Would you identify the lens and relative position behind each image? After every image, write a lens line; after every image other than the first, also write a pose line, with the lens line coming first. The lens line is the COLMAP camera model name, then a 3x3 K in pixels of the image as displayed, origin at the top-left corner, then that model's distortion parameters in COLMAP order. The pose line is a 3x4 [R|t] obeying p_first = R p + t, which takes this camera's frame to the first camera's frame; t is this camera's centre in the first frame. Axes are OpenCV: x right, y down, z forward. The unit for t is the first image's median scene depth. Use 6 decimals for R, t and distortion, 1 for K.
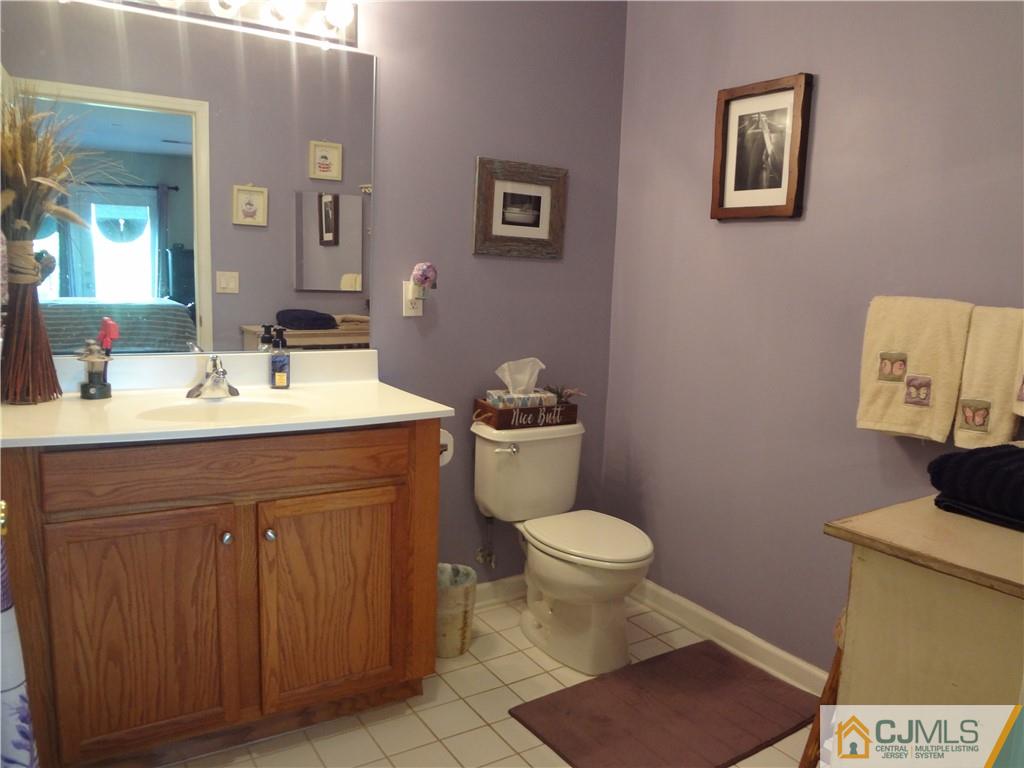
lens RADIAL K [[760.6, 0, 509.8], [0, 760.6, 386.6], [0, 0, 1]] dist [-0.046129, 0.009504]
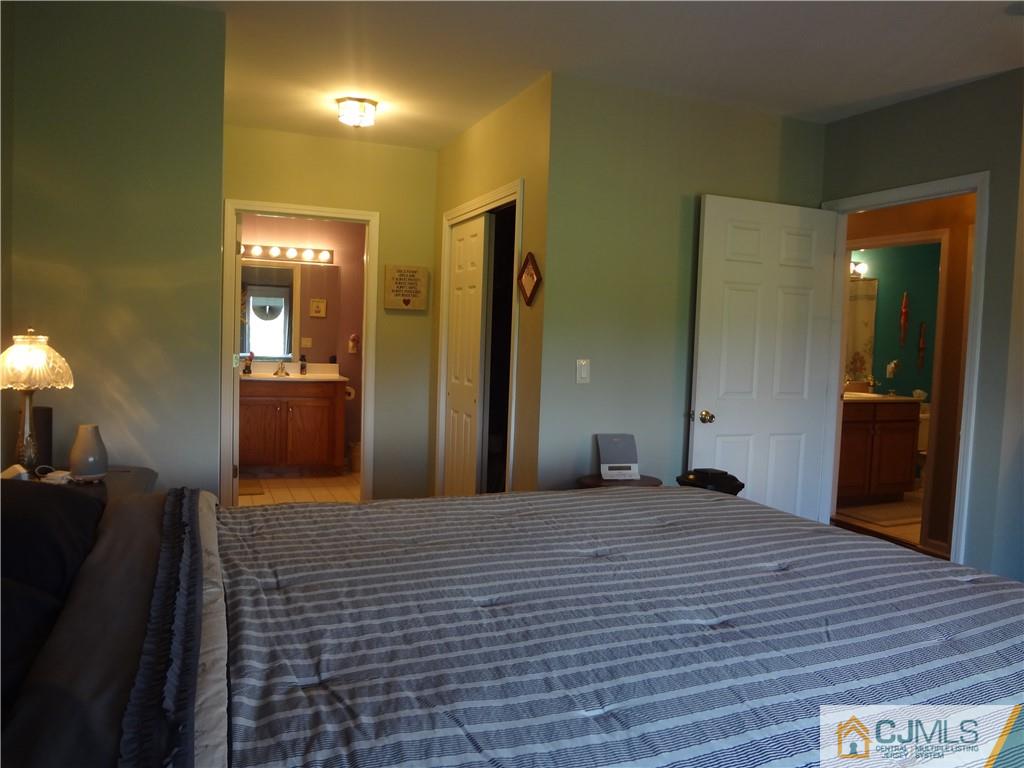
lens RADIAL K [[760.6, 0, 513.1], [0, 760.6, 386.7], [0, 0, 1]] dist [-0.046129, 0.009504]
pose [[0.985855, 0.012206, -0.167156, 1.072124], [-0.027342, 0.995696, -0.088549, 0.305447], [0.165356, 0.091867, 0.981946, -1.914001]]
